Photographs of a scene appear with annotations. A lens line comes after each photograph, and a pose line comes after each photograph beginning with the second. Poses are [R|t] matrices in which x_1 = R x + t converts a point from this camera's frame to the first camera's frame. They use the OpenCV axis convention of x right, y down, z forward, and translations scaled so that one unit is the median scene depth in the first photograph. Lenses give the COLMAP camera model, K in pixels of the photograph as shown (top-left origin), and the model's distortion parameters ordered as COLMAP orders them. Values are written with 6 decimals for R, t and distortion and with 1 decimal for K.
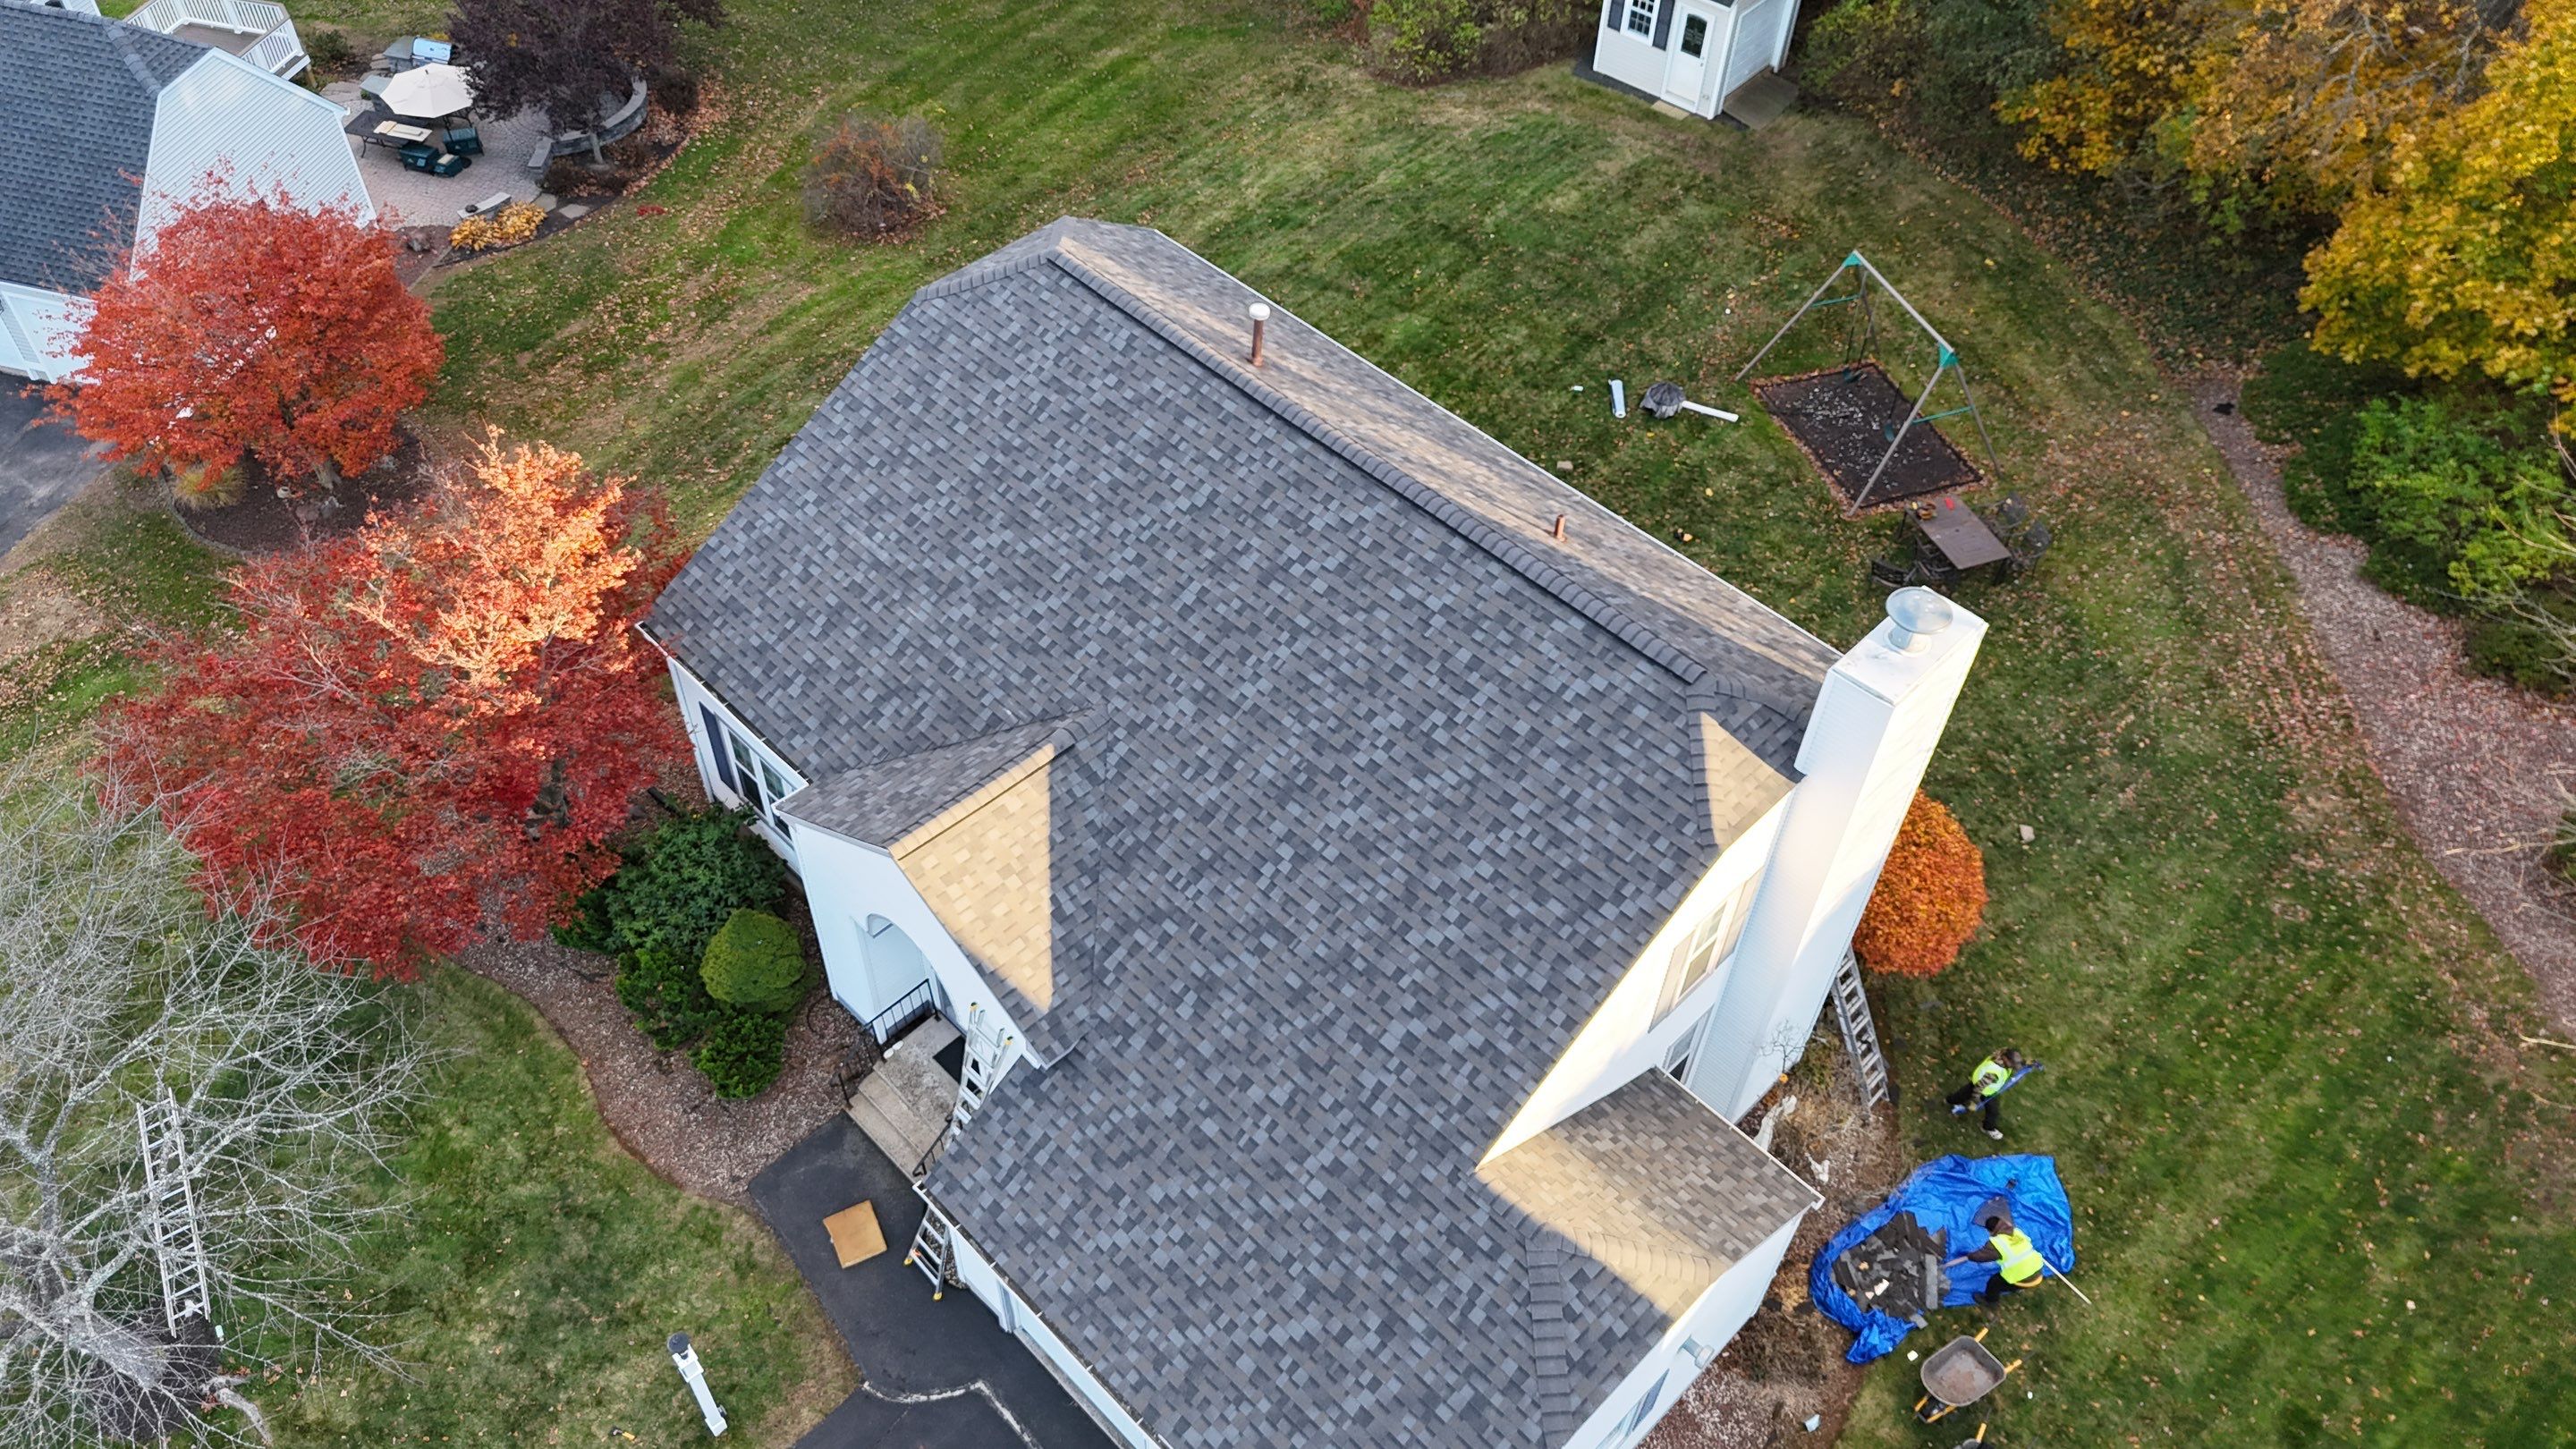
lens RADIAL K [[2009.4, 0, 1288.0], [0, 2009.4, 724.5], [0, 0, 1]] dist [0.038835, -0.004004]
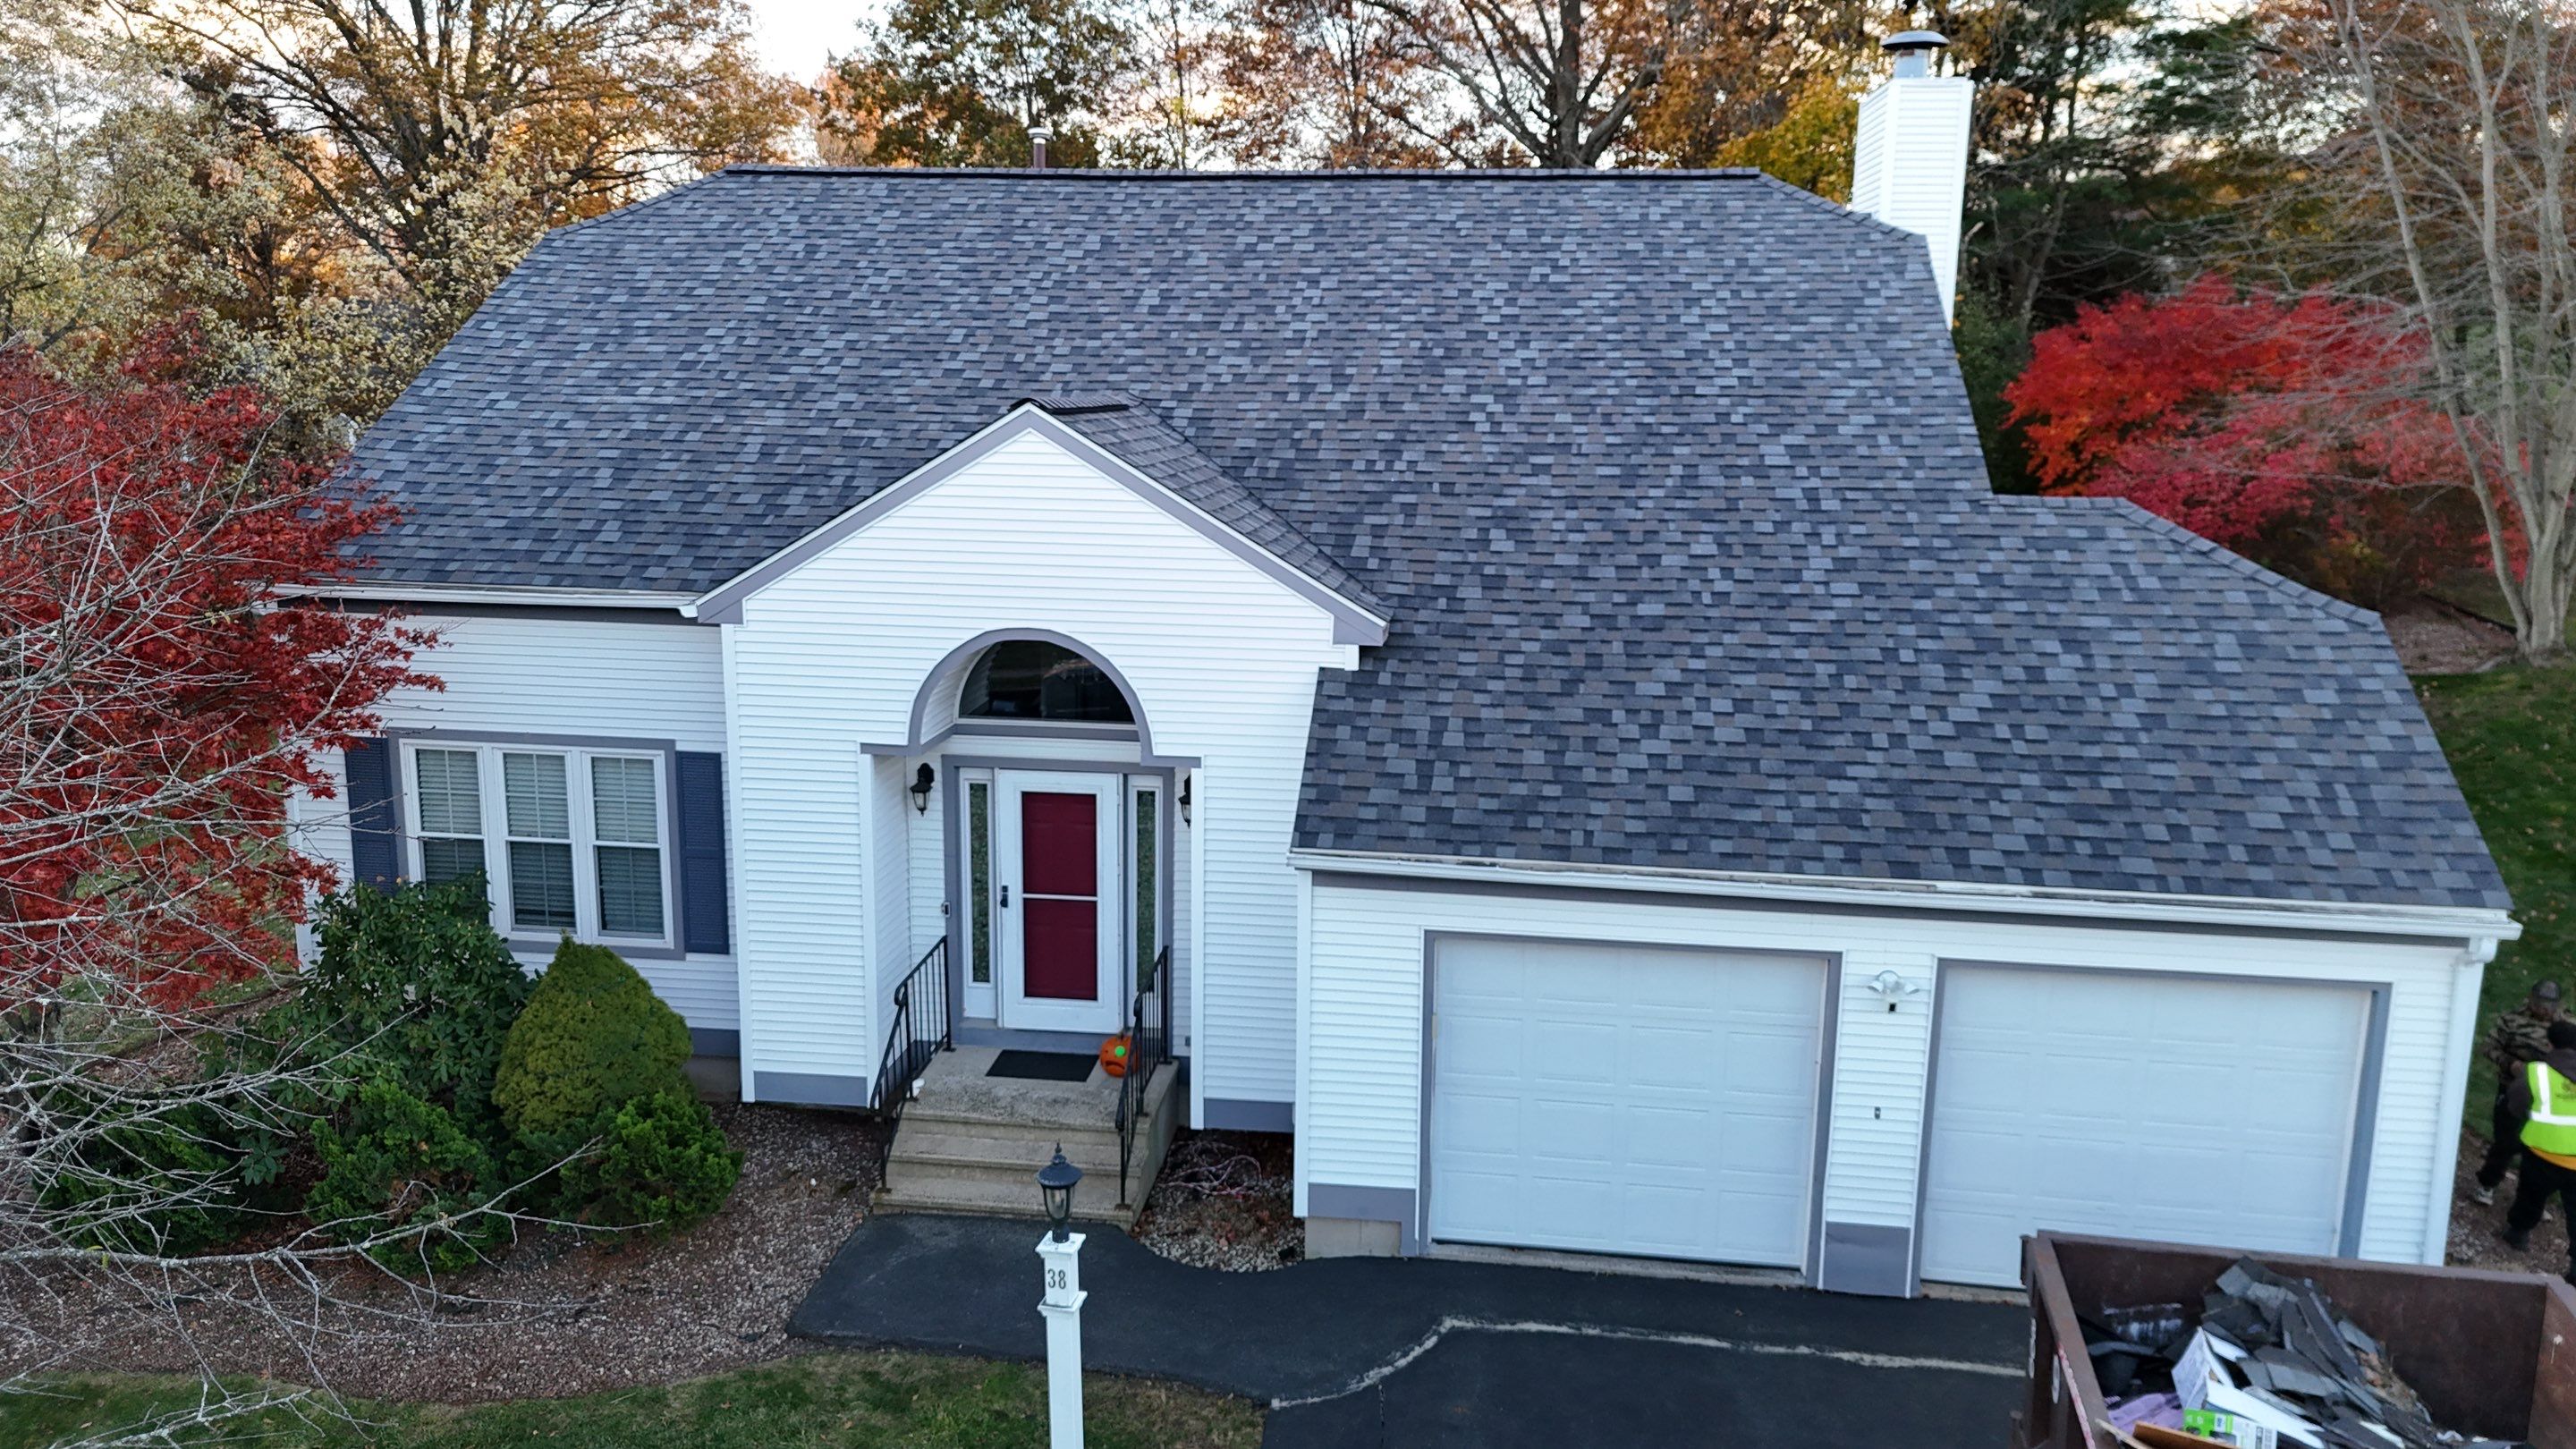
lens RADIAL K [[2009.4, 0, 1288.0], [0, 2009.4, 724.5], [0, 0, 1]] dist [0.038835, -0.004004]
pose [[0.786478, -0.122905, 0.605266, -0.522953], [0.464203, 0.764058, -0.448031, 0.454911], [-0.407393, 0.633333, 0.657967, 0.607673]]
